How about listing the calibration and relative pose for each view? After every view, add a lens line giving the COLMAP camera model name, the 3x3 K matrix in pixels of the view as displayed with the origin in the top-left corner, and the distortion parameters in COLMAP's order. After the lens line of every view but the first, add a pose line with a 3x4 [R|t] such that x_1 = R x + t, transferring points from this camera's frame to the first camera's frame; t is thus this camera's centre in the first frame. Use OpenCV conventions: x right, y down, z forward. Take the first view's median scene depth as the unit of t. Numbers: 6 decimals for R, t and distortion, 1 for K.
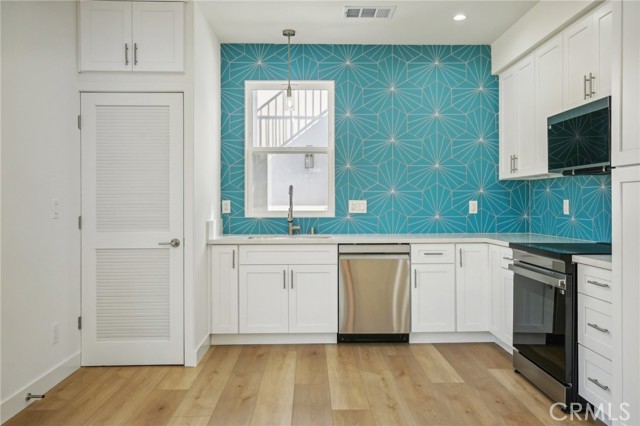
lens RADIAL K [[517.1, 0, 316.9], [0, 517.1, 202.9], [0, 0, 1]] dist [0.008043, 0.004012]
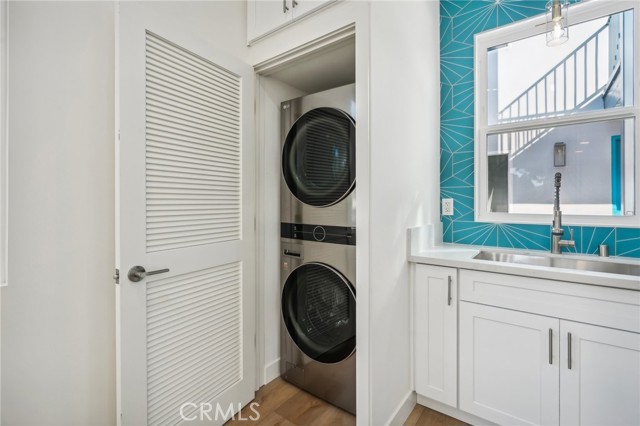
lens RADIAL K [[293.9, 0, 319.9], [0, 293.9, 201.7], [0, 0, 1]] dist [-0.003407, -0.000450]
pose [[0.787419, 0.000976, -0.616417, -0.059711], [-0.001448, 0.999999, -0.000266, 0.000108], [0.616416, 0.001102, 0.787420, 0.577844]]
